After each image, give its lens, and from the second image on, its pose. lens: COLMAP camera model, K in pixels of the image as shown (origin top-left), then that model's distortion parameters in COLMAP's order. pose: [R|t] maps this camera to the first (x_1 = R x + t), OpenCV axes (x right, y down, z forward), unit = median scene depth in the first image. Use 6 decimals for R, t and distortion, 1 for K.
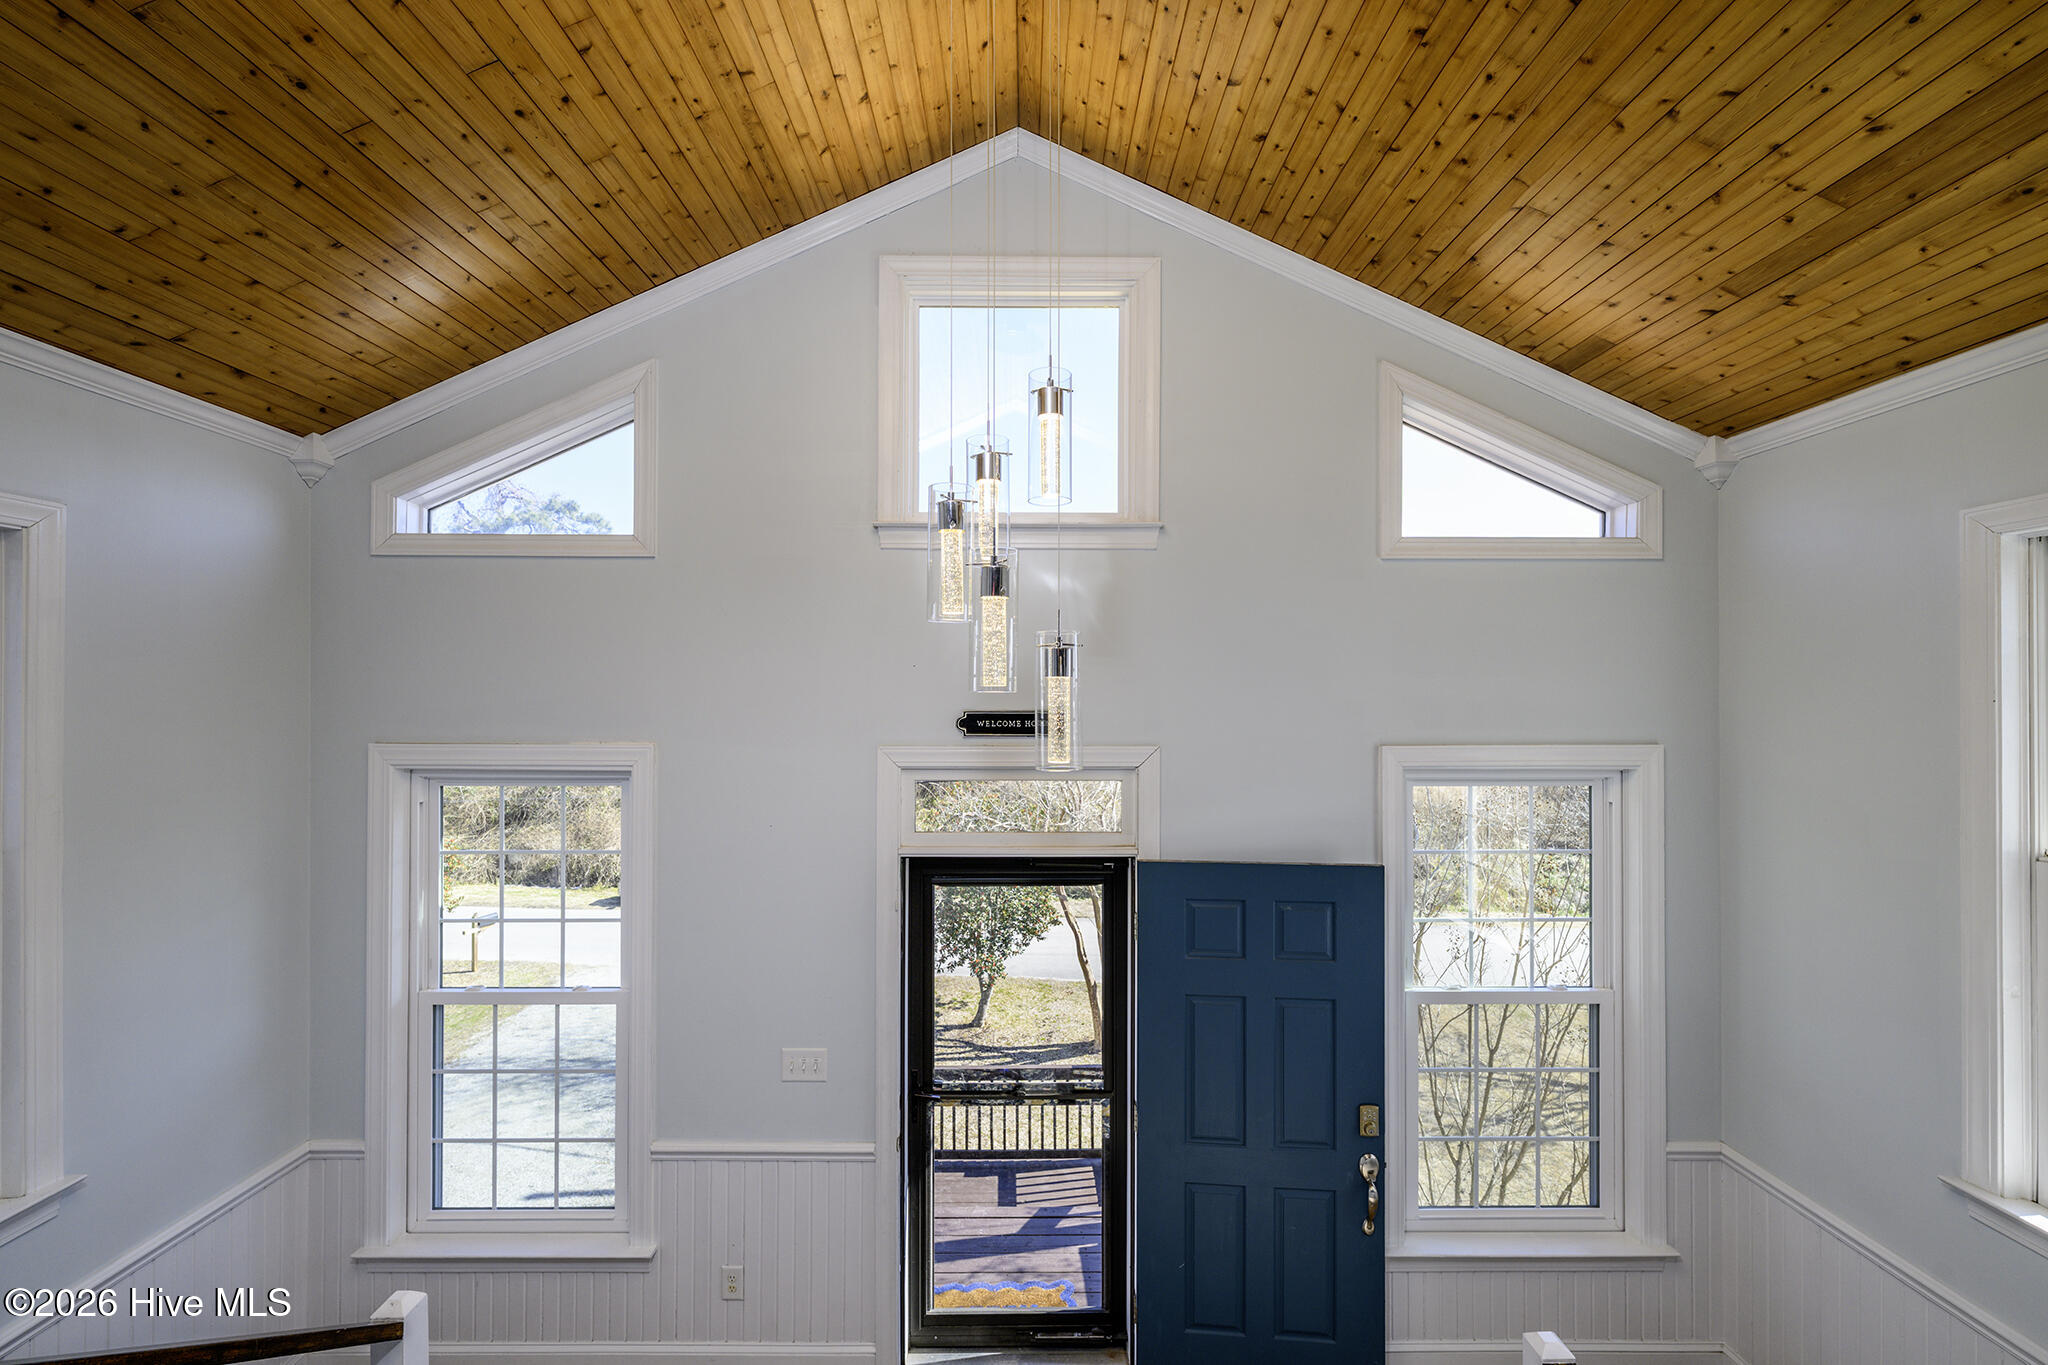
lens RADIAL K [[827.1, 0, 1023.8], [0, 827.1, 688.7], [0, 0, 1]] dist [0.002859, 0.000878]
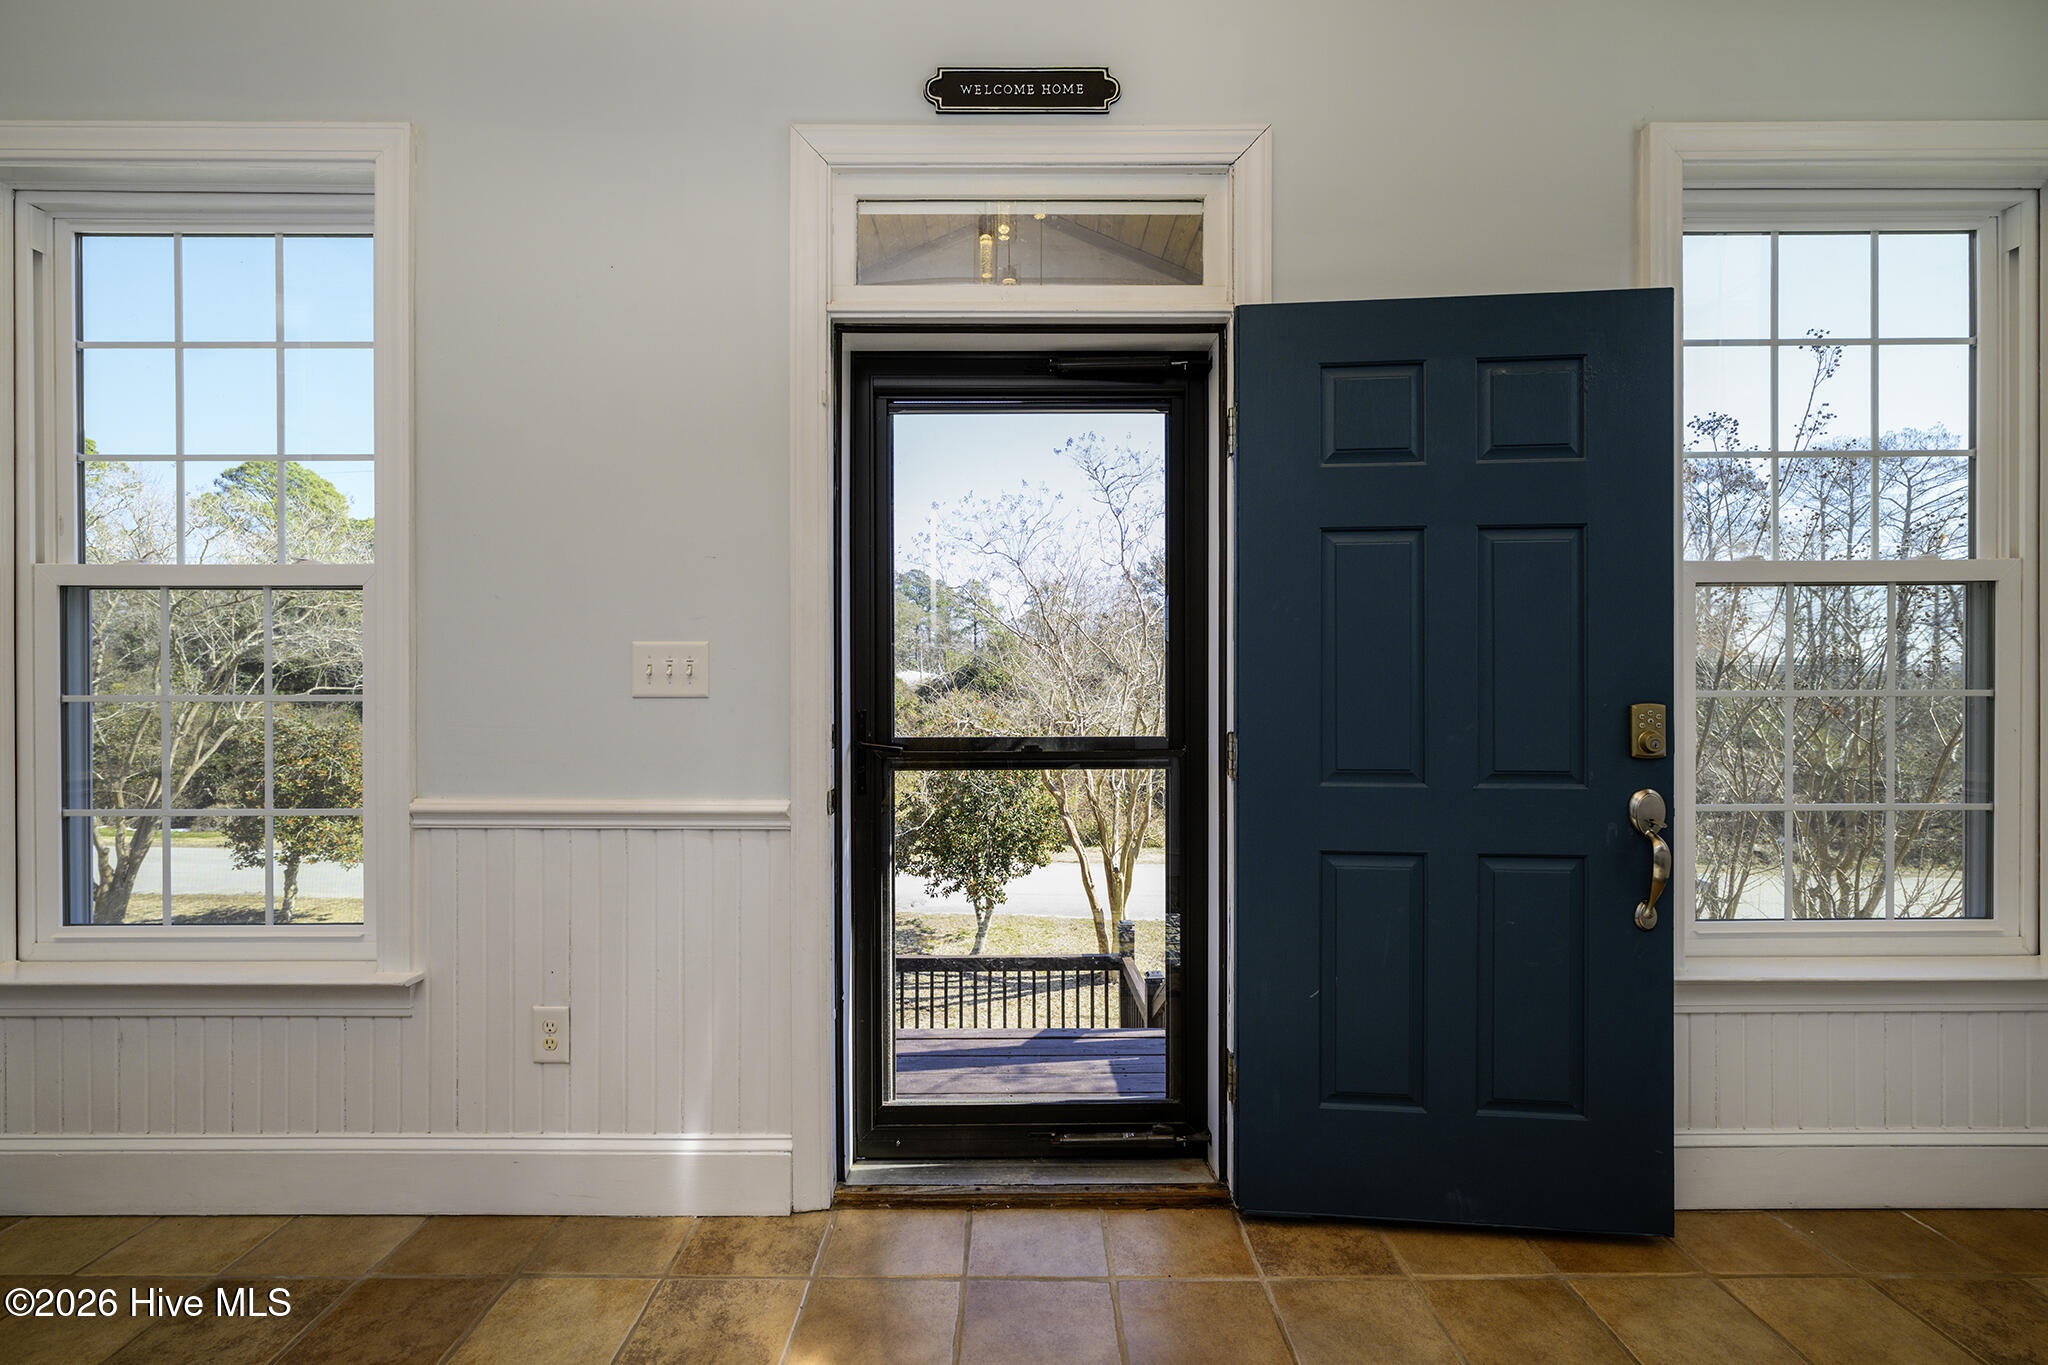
lens RADIAL K [[827.1, 0, 1024.2], [0, 827.1, 680.4], [0, 0, 1]] dist [0.002859, 0.000878]
pose [[0.999987, -0.003697, 0.003592, -0.013989], [0.003659, 0.999936, 0.010733, 0.434882], [-0.003631, -0.010720, 0.999936, 0.389233]]
